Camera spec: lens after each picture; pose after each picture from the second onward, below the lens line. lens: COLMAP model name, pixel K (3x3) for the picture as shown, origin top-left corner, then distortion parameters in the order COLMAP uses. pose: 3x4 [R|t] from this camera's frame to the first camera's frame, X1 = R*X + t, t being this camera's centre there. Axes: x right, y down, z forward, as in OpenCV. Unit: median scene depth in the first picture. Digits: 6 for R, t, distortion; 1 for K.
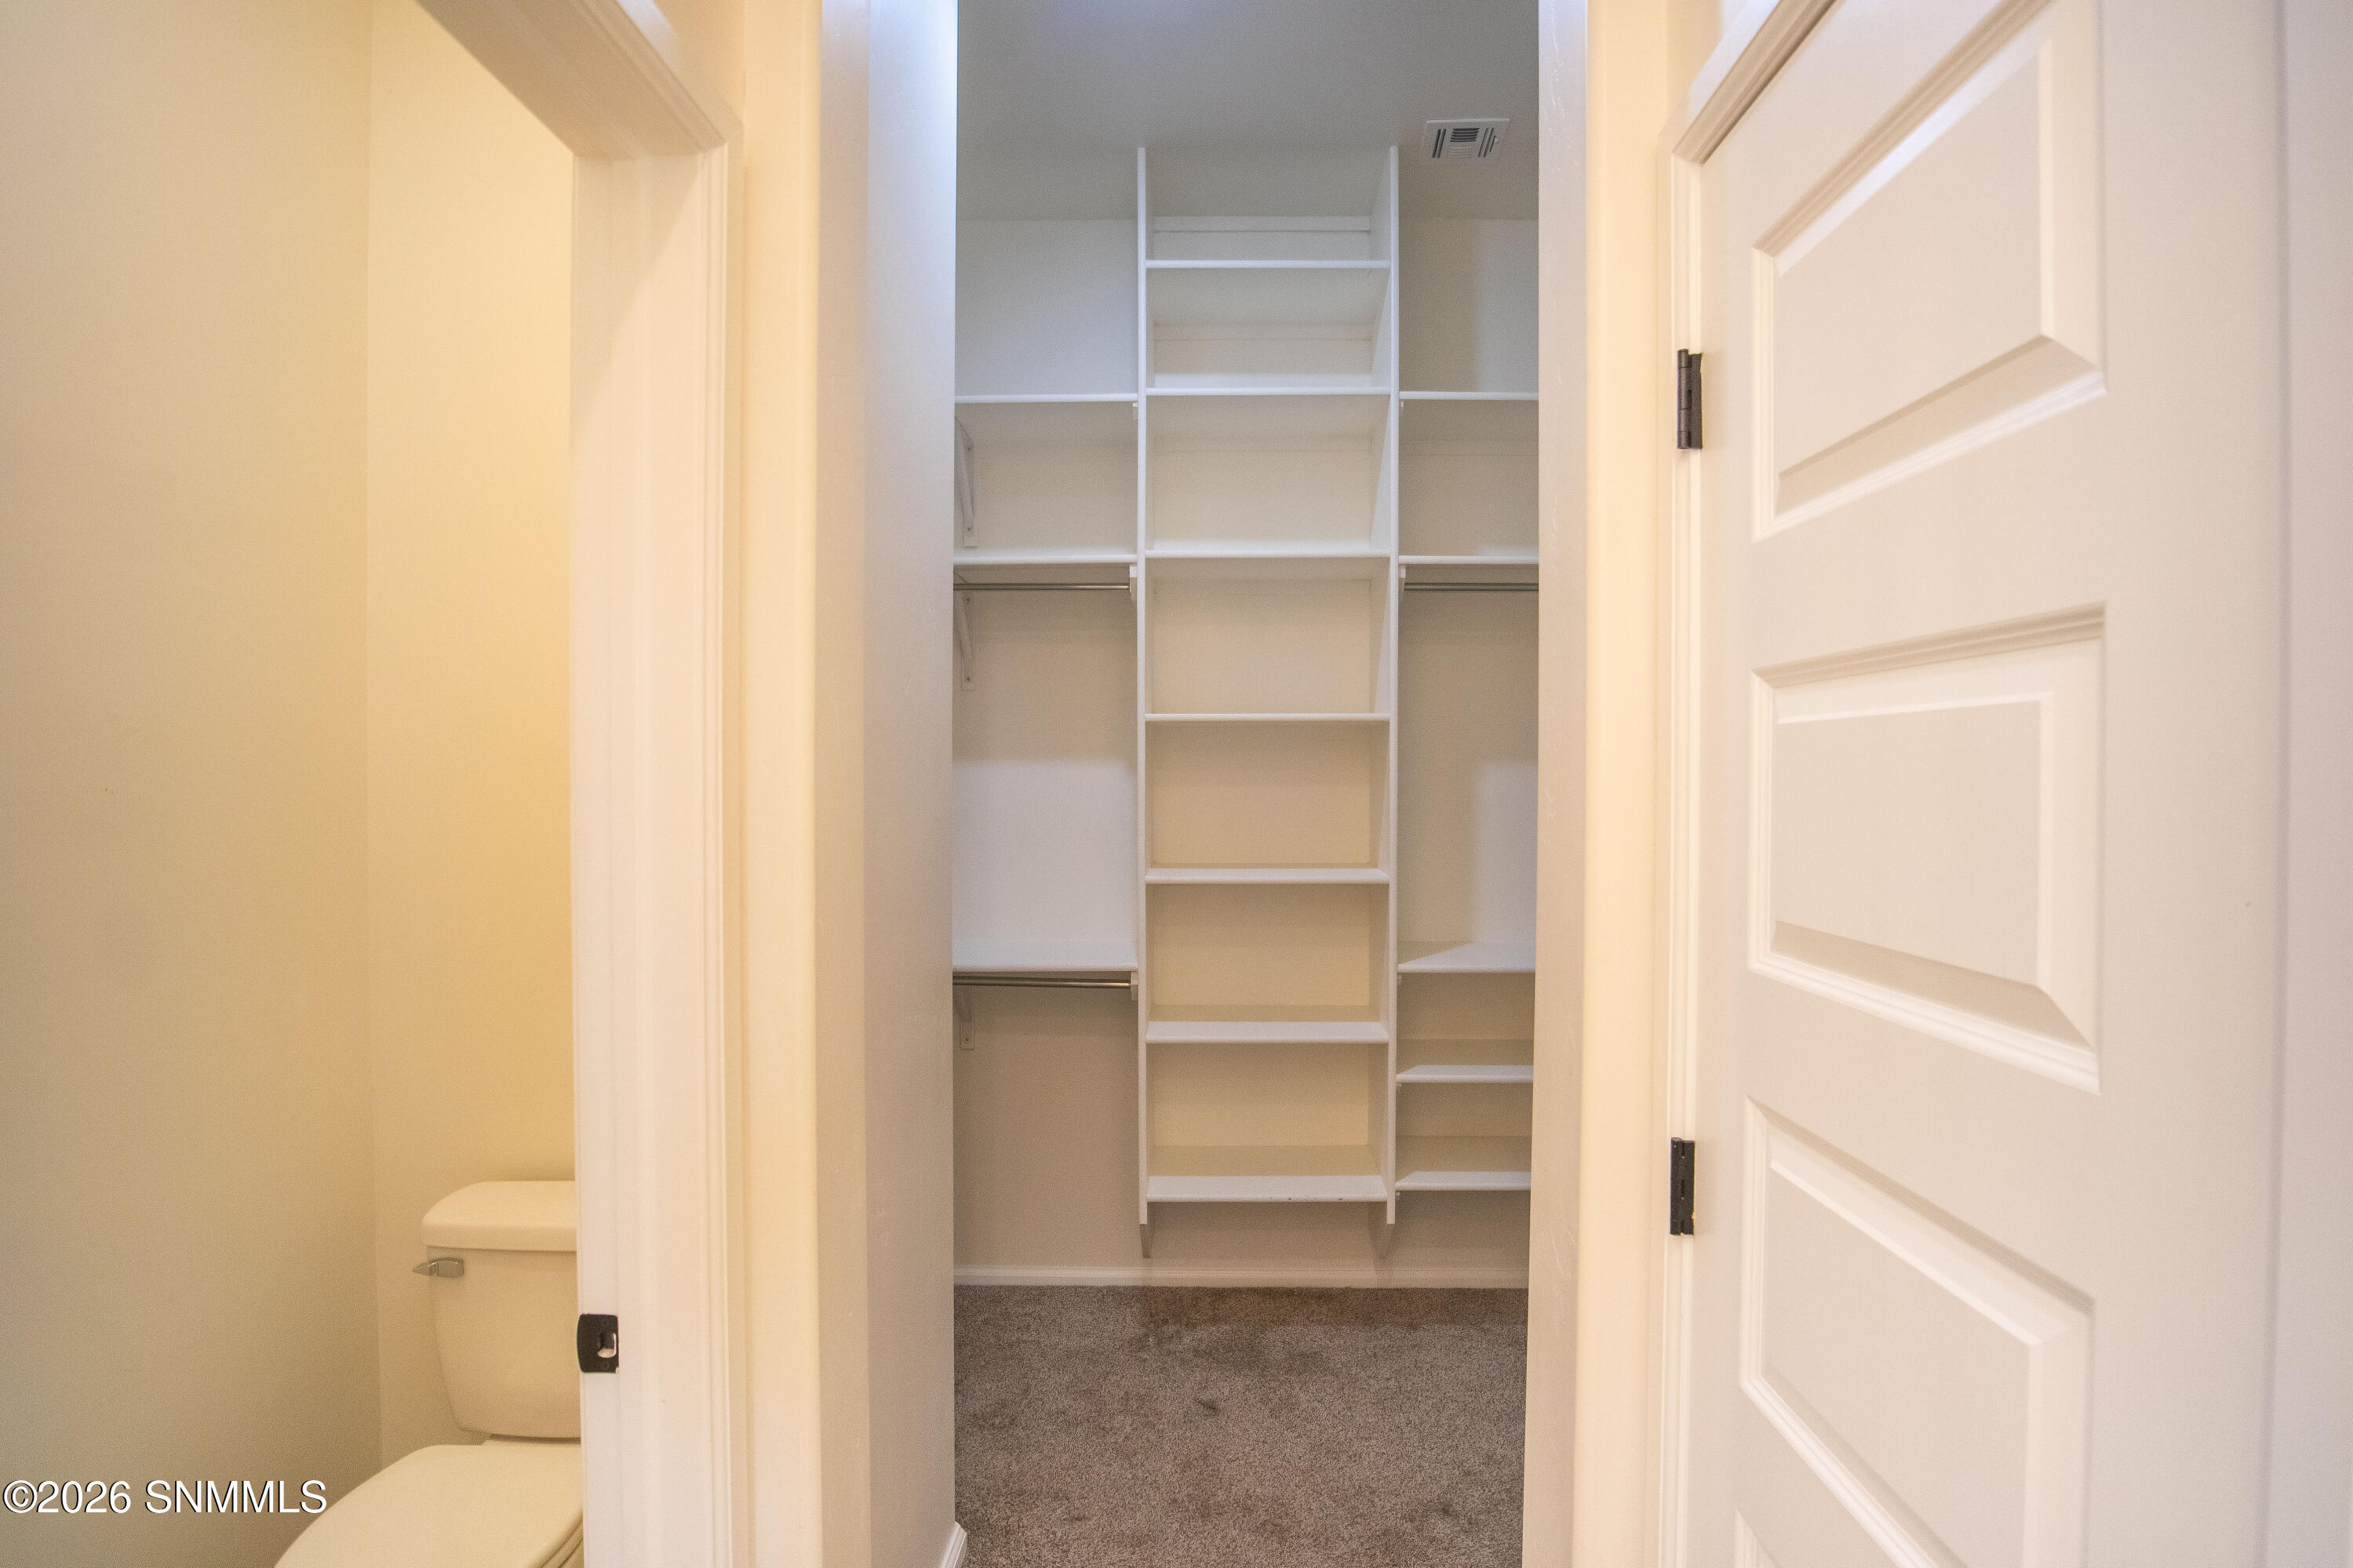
lens RADIAL K [[1177.0, 0, 1197.4], [0, 1177.0, 794.0], [0, 0, 1]] dist [-0.039854, 0.008812]
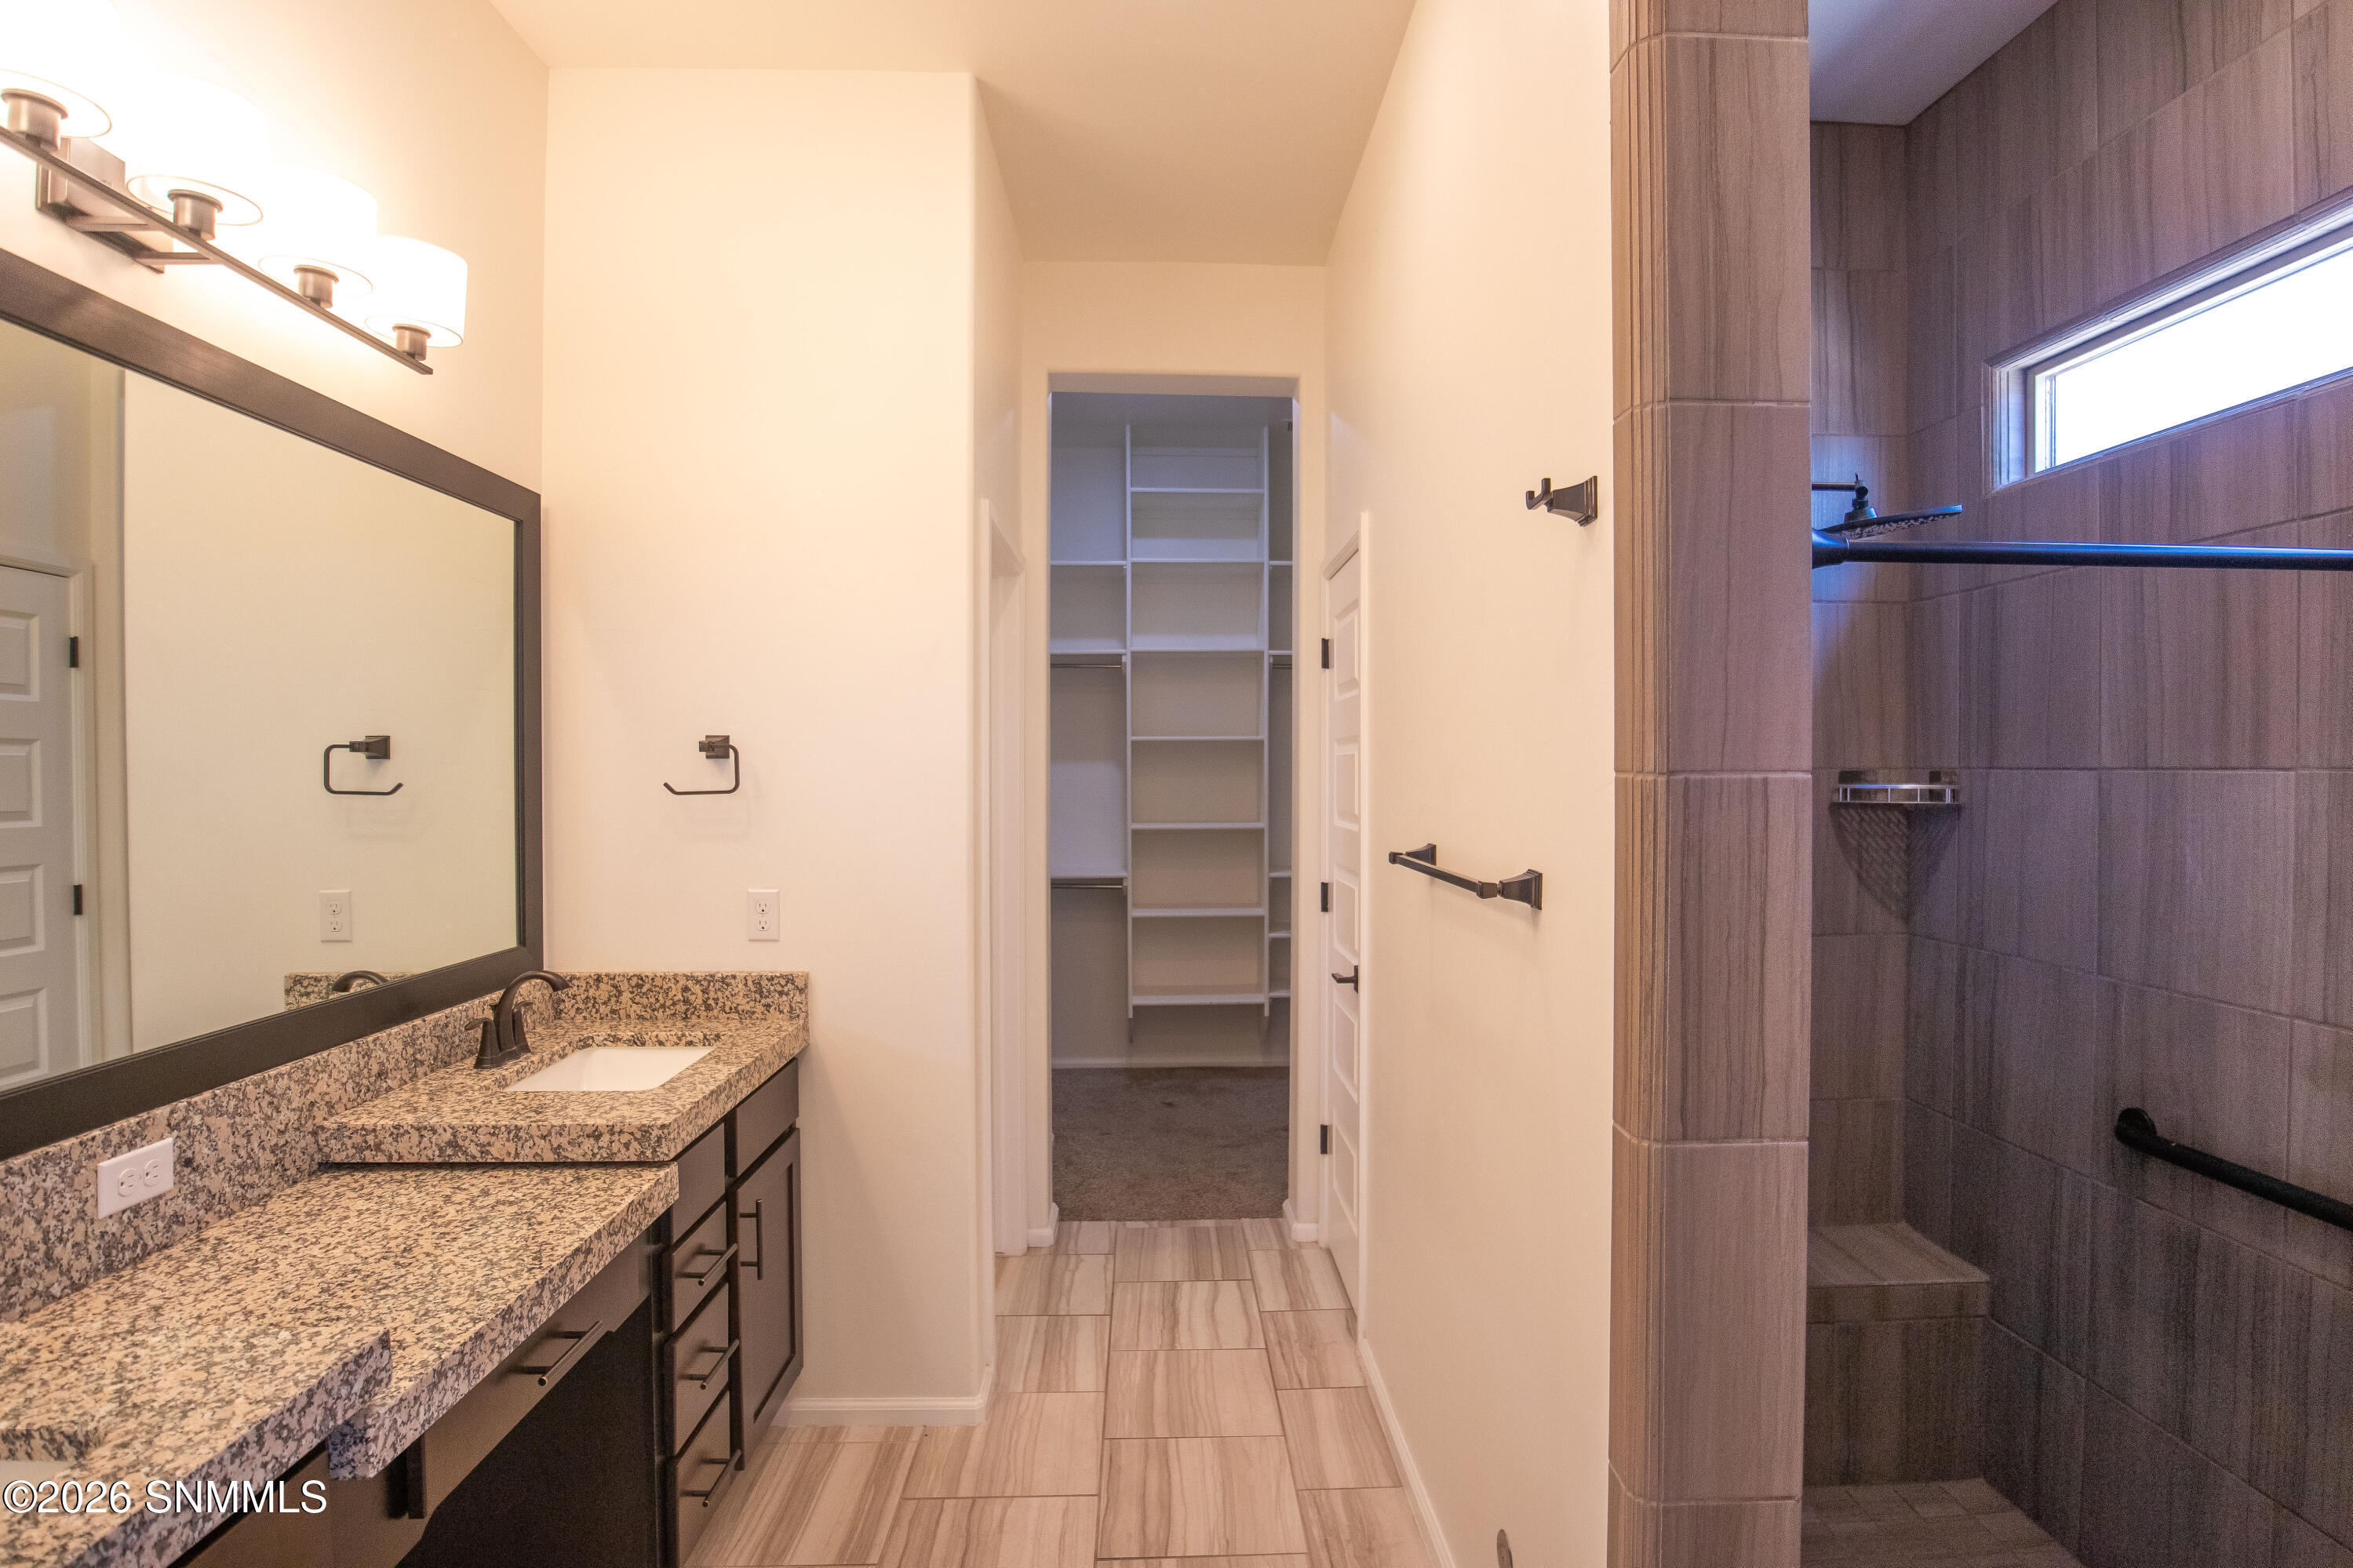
lens RADIAL K [[1177.0, 0, 1197.4], [0, 1177.0, 794.0], [0, 0, 1]] dist [-0.039854, 0.008812]
pose [[0.998460, -0.003527, 0.055370, -0.042417], [0.003306, 0.999986, 0.004076, 0.014029], [-0.055383, -0.003887, 0.998458, -0.817201]]
